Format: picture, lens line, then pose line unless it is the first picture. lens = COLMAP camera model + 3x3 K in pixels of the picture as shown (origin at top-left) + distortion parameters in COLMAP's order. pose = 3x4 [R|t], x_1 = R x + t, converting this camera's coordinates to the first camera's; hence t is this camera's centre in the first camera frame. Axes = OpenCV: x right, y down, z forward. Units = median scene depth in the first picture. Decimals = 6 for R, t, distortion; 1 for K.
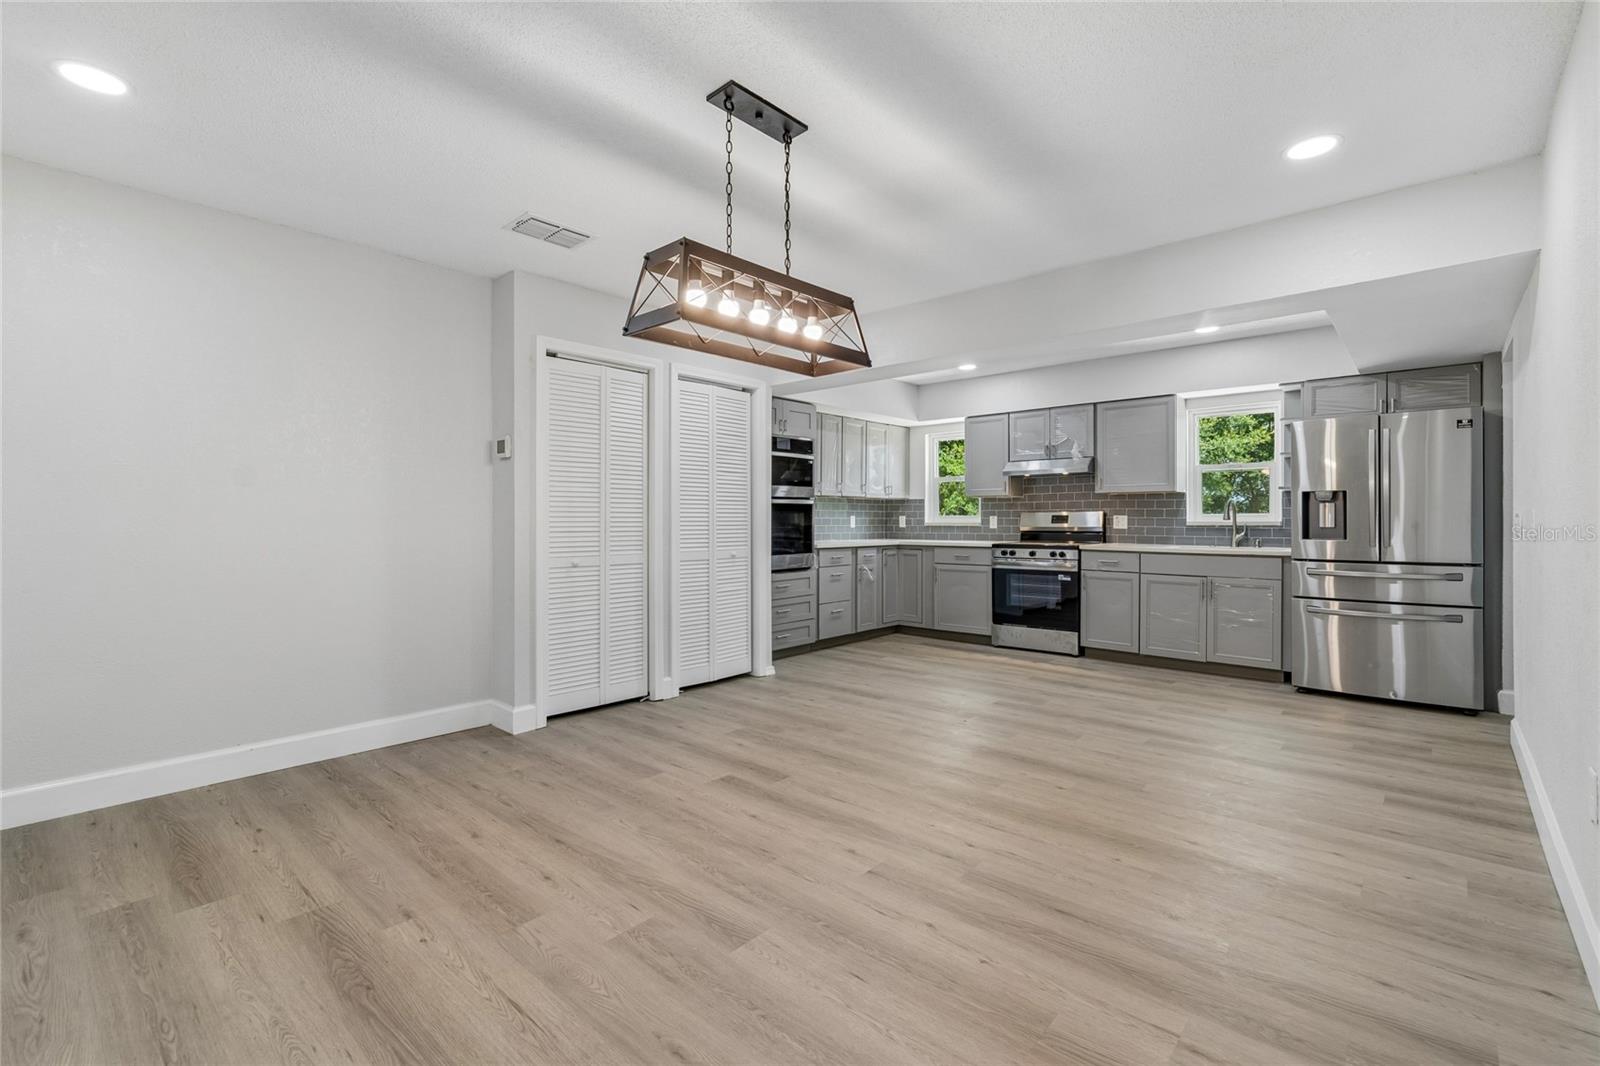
lens RADIAL K [[712.6, 0, 799.6], [0, 712.6, 516.6], [0, 0, 1]] dist [0.002660, -0.000780]
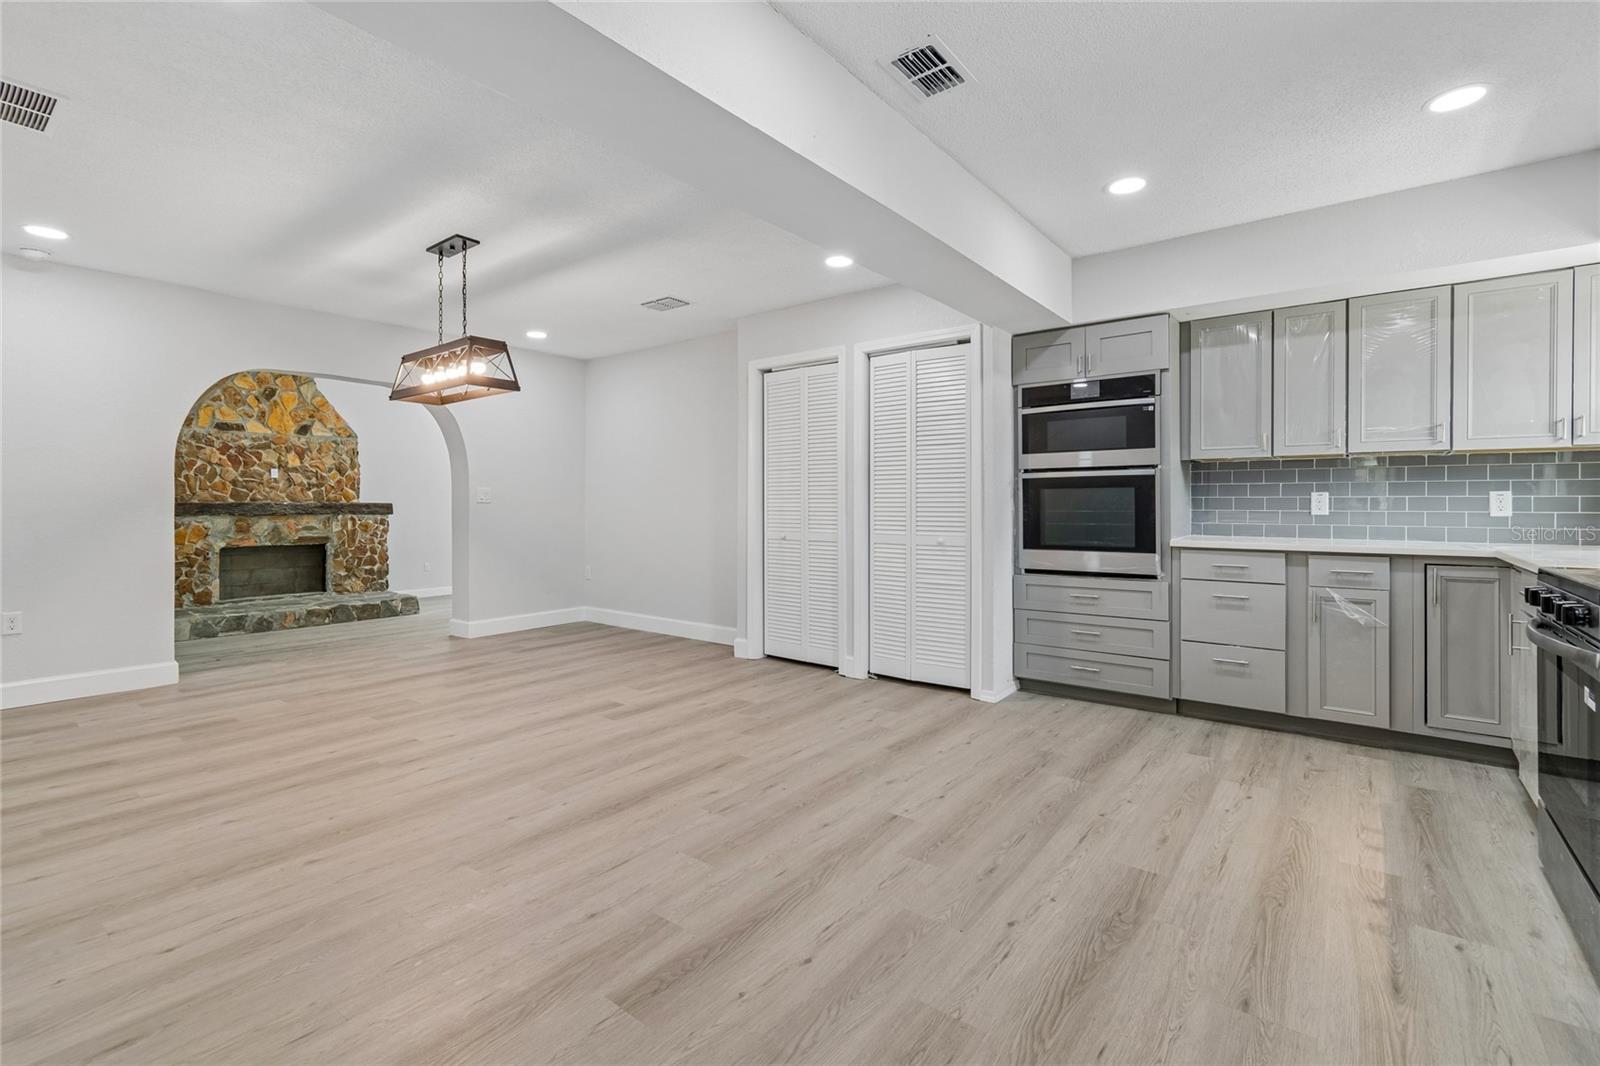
lens RADIAL K [[712.6, 0, 803.8], [0, 712.6, 510.3], [0, 0, 1]] dist [0.002660, -0.000780]
pose [[0.070277, 0.011537, -0.997461, 0.763686], [0.005579, 0.999913, 0.011959, 0.004819], [0.997512, -0.006405, 0.070207, 0.801014]]
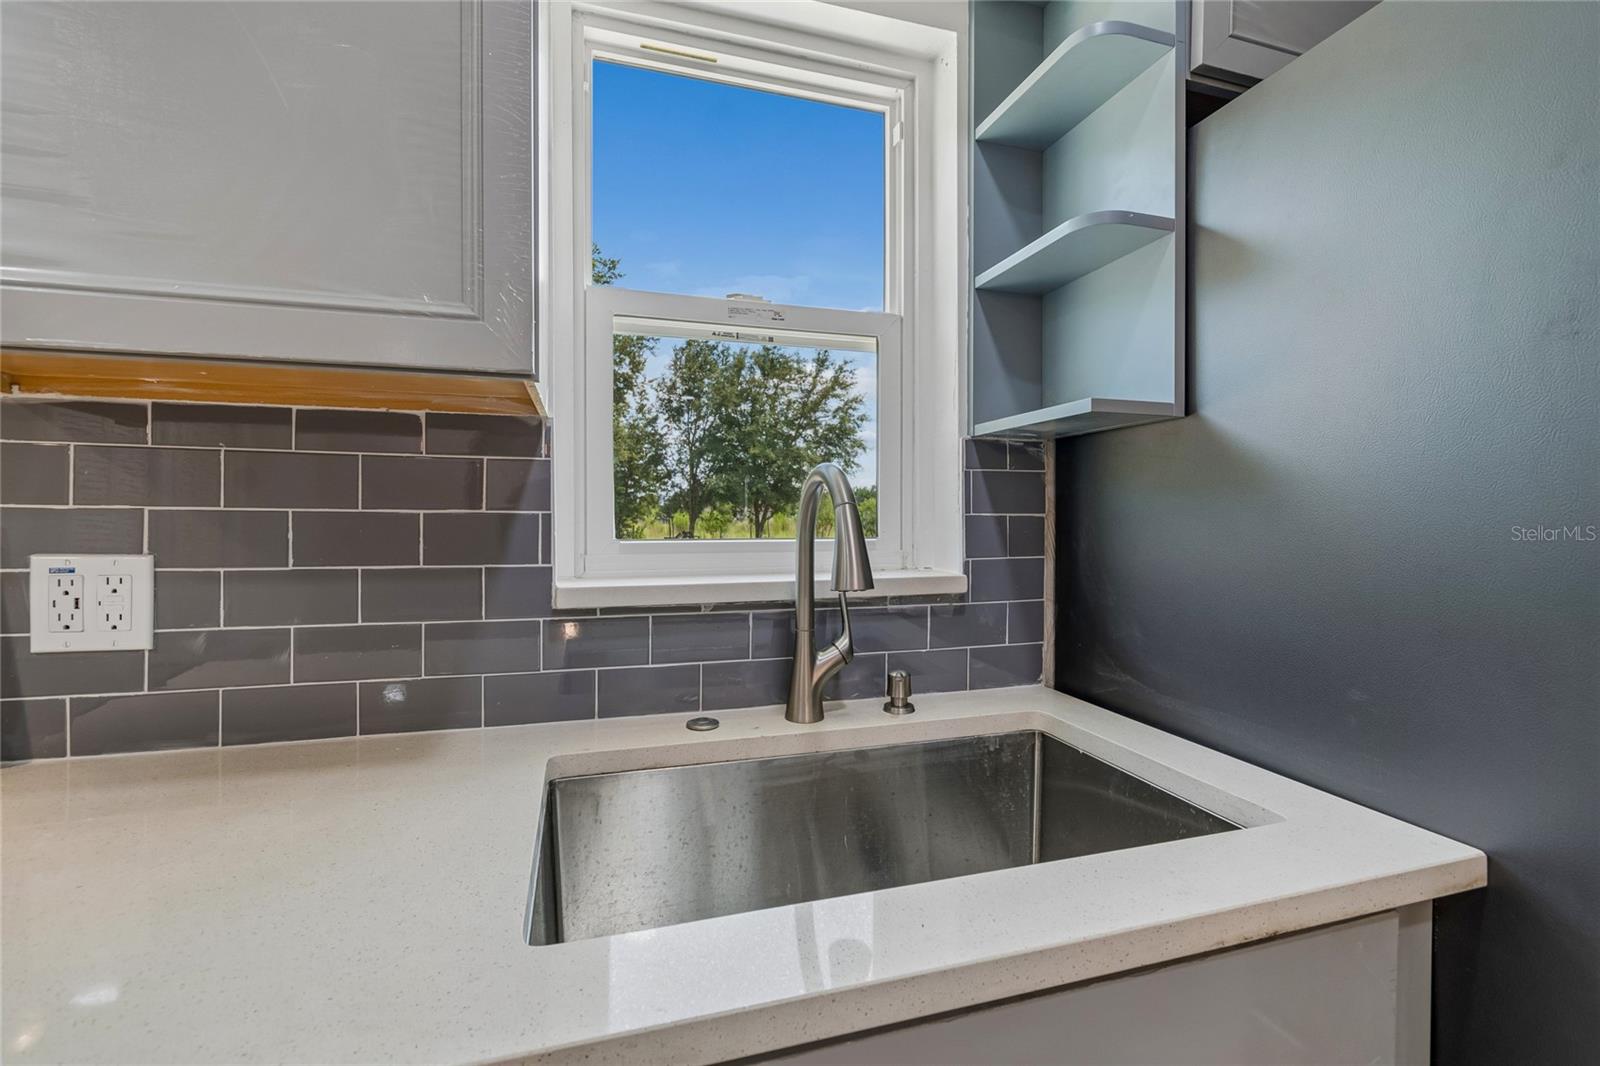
lens RADIAL K [[712.6, 0, 809.6], [0, 712.6, 528.2], [0, 0, 1]] dist [0.002660, -0.000780]
pose [[0.512285, -0.016090, 0.858665, 0.513816], [-0.004961, 0.999752, 0.021693, -0.013678], [-0.858801, -0.015373, 0.512079, 1.034389]]
